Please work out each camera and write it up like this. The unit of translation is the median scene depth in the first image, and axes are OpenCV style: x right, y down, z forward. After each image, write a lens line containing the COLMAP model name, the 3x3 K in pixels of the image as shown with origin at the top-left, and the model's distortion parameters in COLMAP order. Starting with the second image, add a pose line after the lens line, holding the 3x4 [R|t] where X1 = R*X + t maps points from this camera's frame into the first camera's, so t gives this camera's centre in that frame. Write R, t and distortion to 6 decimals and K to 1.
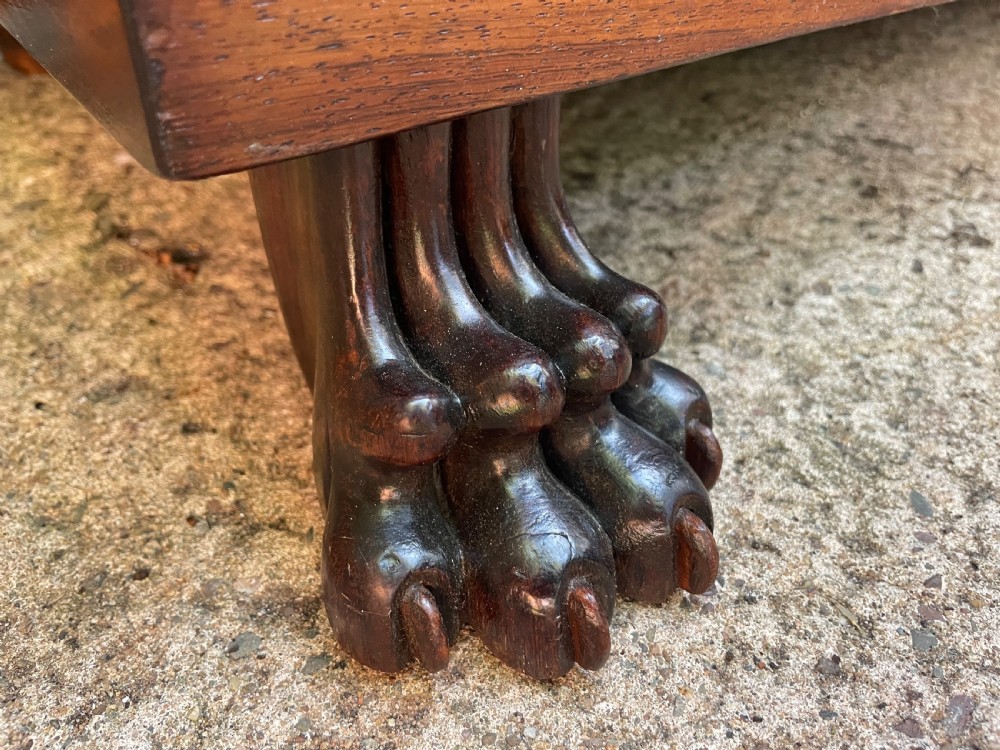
lens RADIAL K [[779.3, 0, 502.4], [0, 779.3, 373.8], [0, 0, 1]] dist [0.047133, -0.085857]
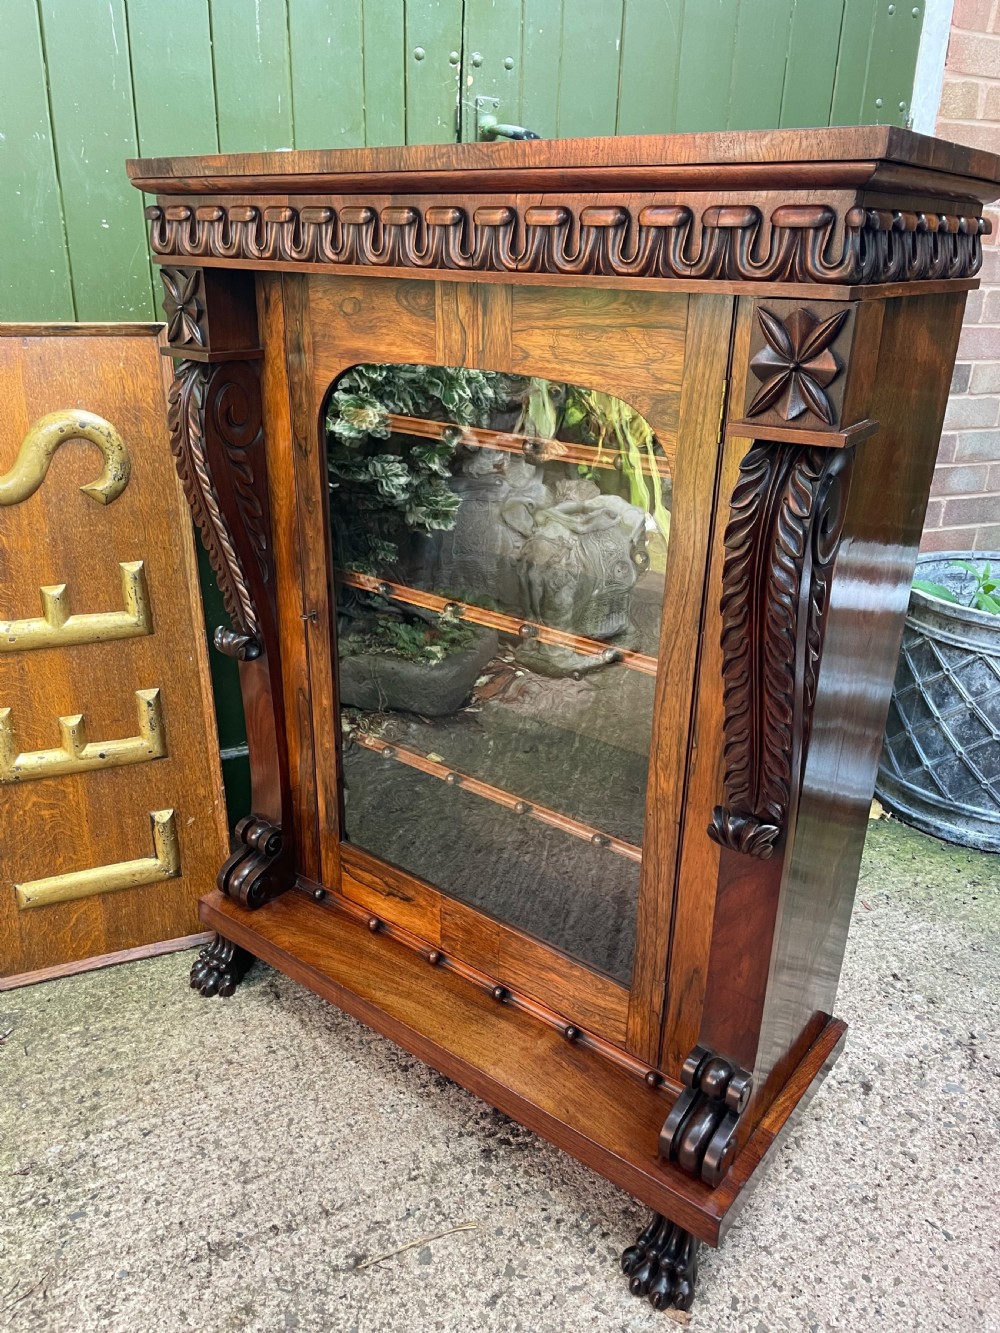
lens RADIAL K [[1013.6, 0, 503.8], [0, 1013.6, 667.2], [0, 0, 1]] dist [0.081749, -0.108880]
pose [[0.770559, 0.227611, -0.595342, 4.307745], [-0.389404, 0.907584, -0.157023, -1.672453], [0.504583, 0.352825, 0.787979, -4.323374]]
